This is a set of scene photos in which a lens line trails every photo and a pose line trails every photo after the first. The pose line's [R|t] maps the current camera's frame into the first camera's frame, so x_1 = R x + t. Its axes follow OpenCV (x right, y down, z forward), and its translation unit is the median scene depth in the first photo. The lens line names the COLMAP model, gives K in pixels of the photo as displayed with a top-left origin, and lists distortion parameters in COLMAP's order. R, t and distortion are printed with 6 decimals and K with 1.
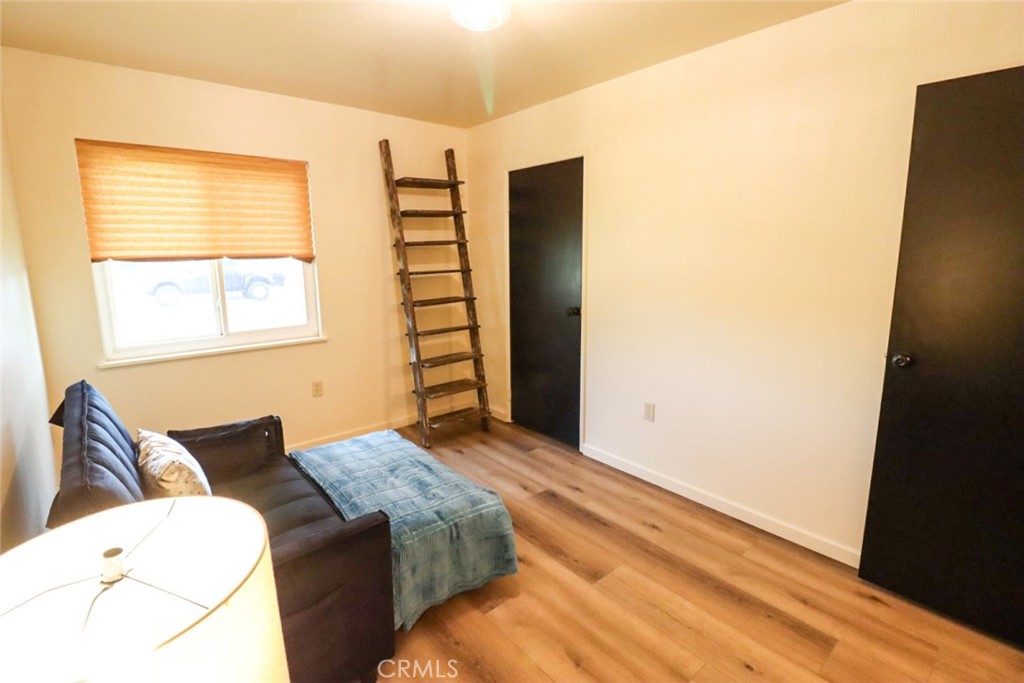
lens RADIAL K [[475.5, 0, 508.6], [0, 475.5, 339.0], [0, 0, 1]] dist [-0.001417, -0.012021]
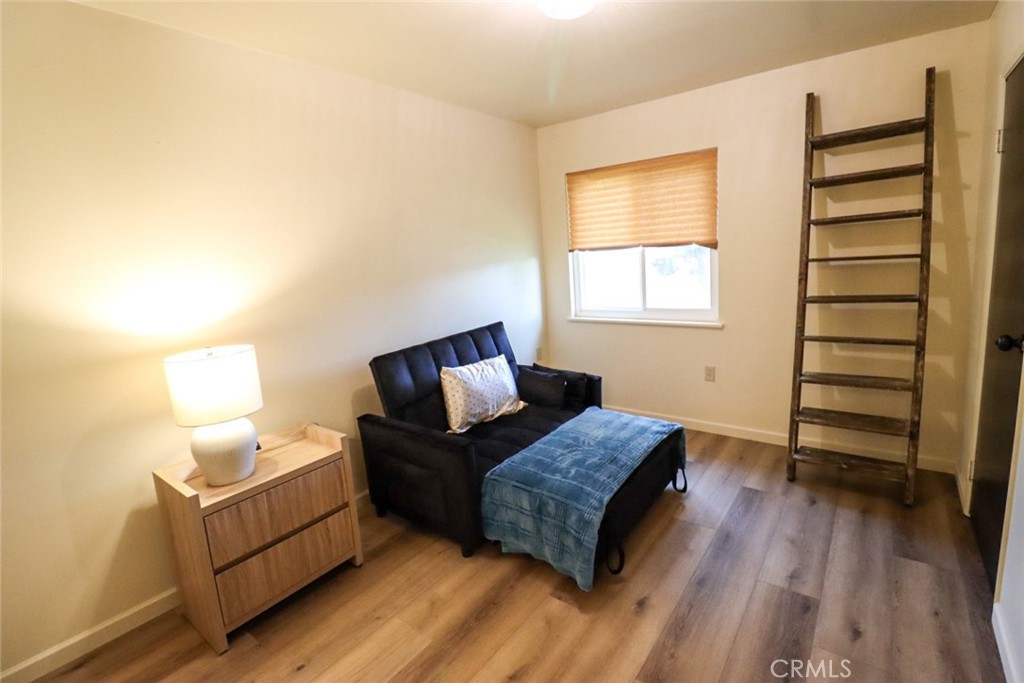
lens RADIAL K [[475.5, 0, 511.8], [0, 475.5, 339.5], [0, 0, 1]] dist [-0.001417, -0.012021]
pose [[0.207388, 0.173232, -0.962798, 0.543119], [-0.119521, 0.981310, 0.150817, -0.079177], [0.970930, 0.083797, 0.224217, 0.409535]]
